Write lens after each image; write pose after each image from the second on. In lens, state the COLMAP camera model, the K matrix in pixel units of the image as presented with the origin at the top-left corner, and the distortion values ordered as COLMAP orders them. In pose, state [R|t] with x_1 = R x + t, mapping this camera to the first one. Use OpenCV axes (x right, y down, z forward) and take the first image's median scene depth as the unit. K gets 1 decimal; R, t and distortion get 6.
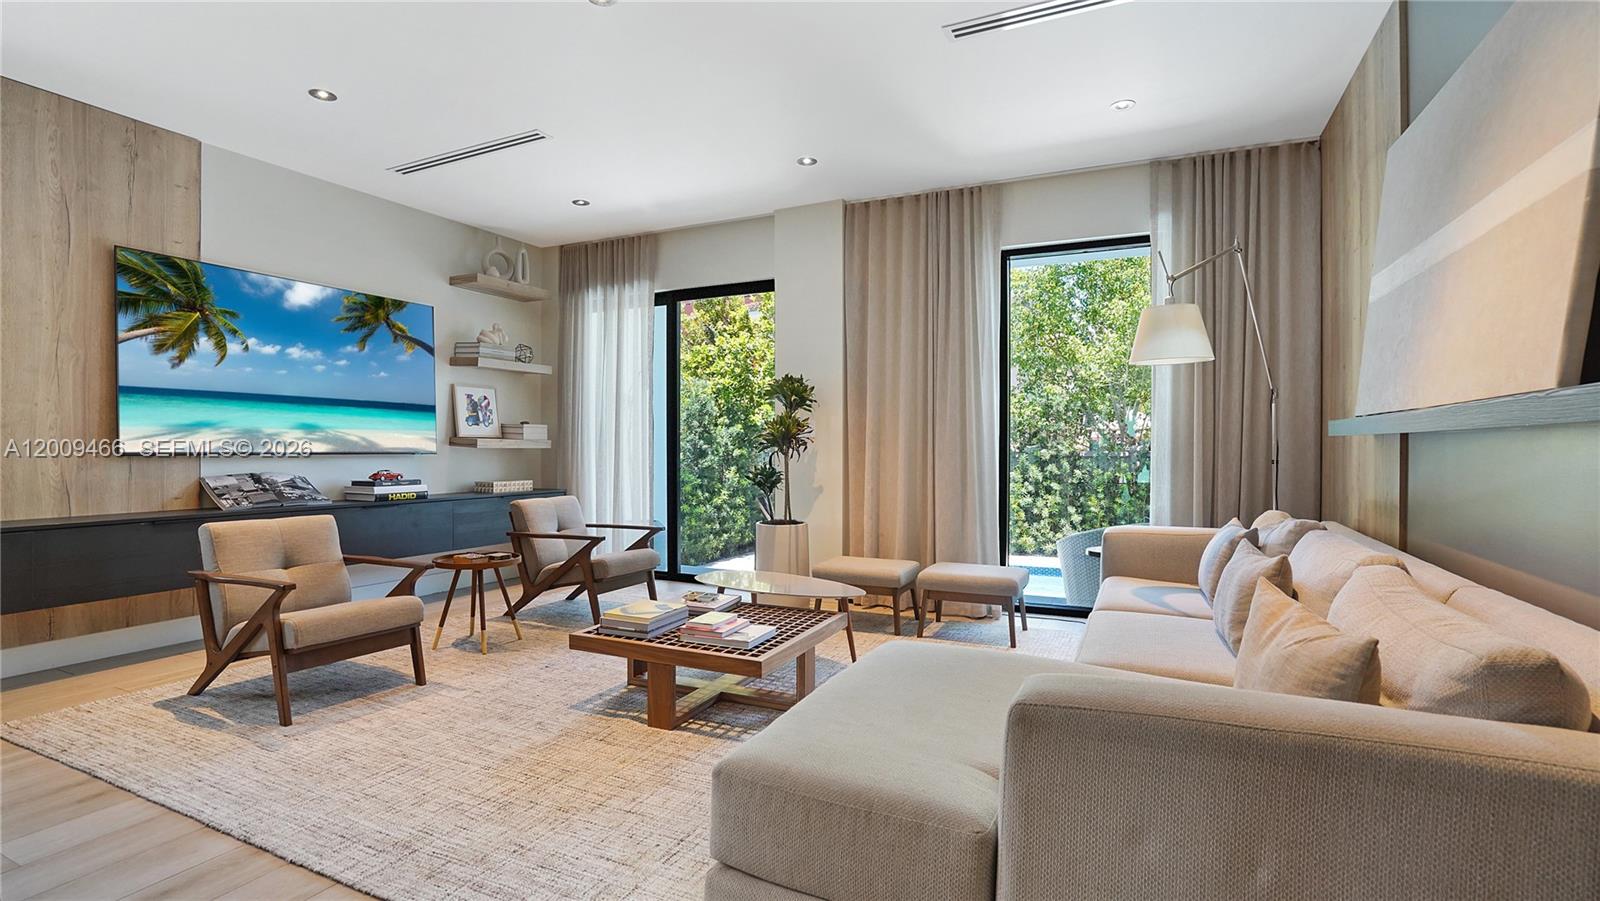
lens RADIAL K [[745.1, 0, 794.8], [0, 745.1, 452.4], [0, 0, 1]] dist [-0.055801, 0.022762]
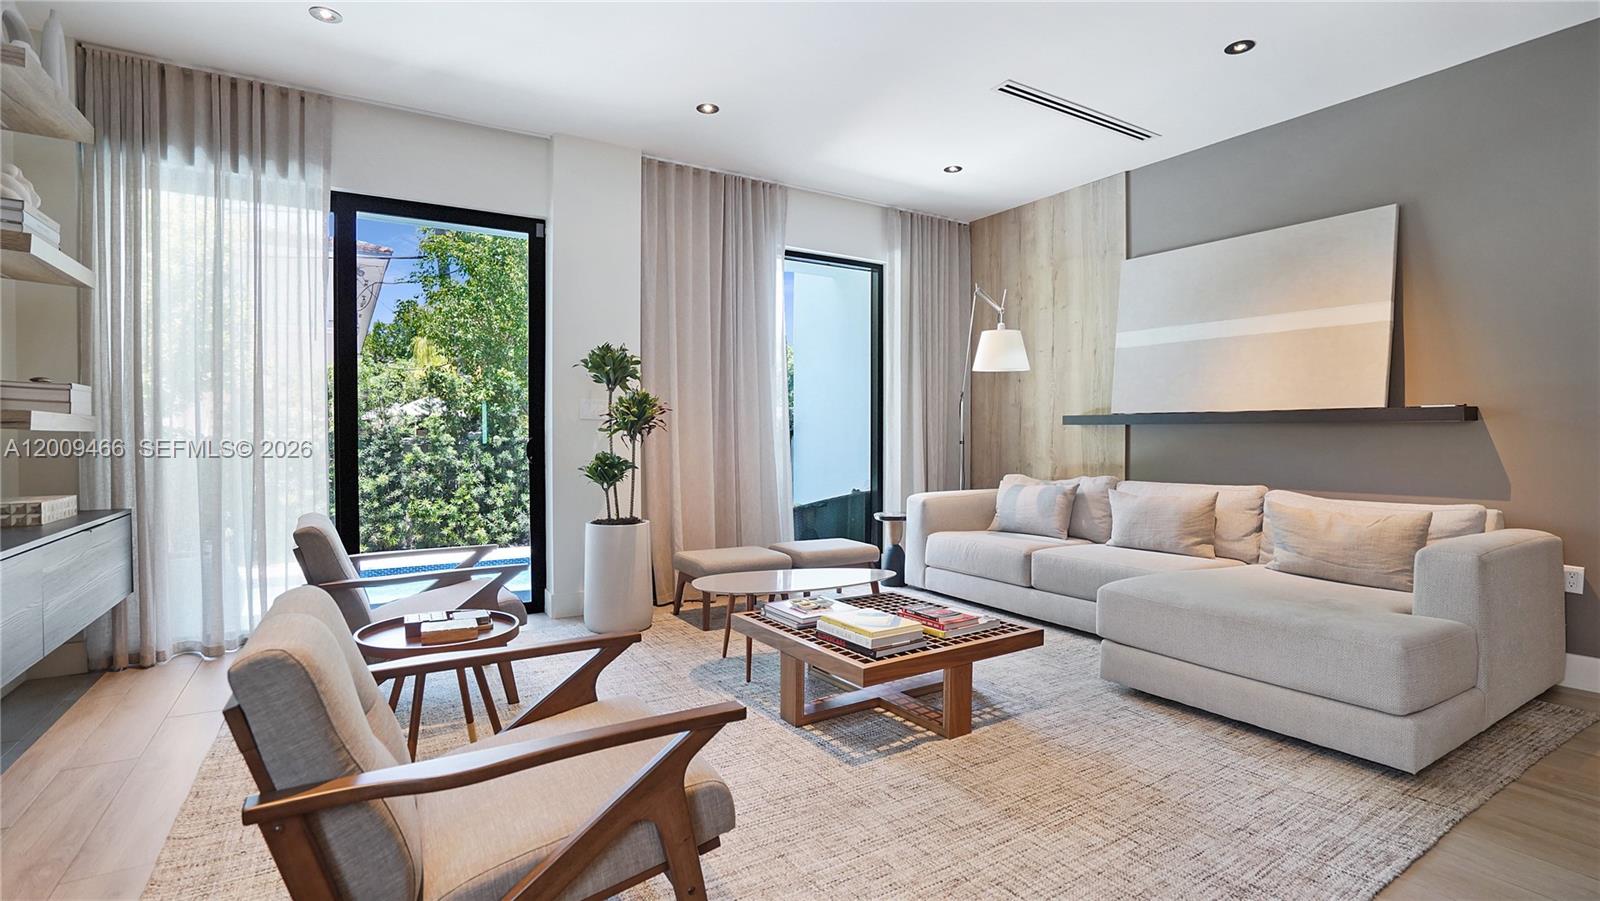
lens RADIAL K [[749.8, 0, 784.7], [0, 749.8, 444.5], [0, 0, 1]] dist [-0.063754, 0.025157]
pose [[0.539773, -0.010283, 0.841748, -0.631128], [0.005553, 0.999947, 0.008655, 0.002400], [-0.841793, 0.000002, 0.539801, 0.406948]]
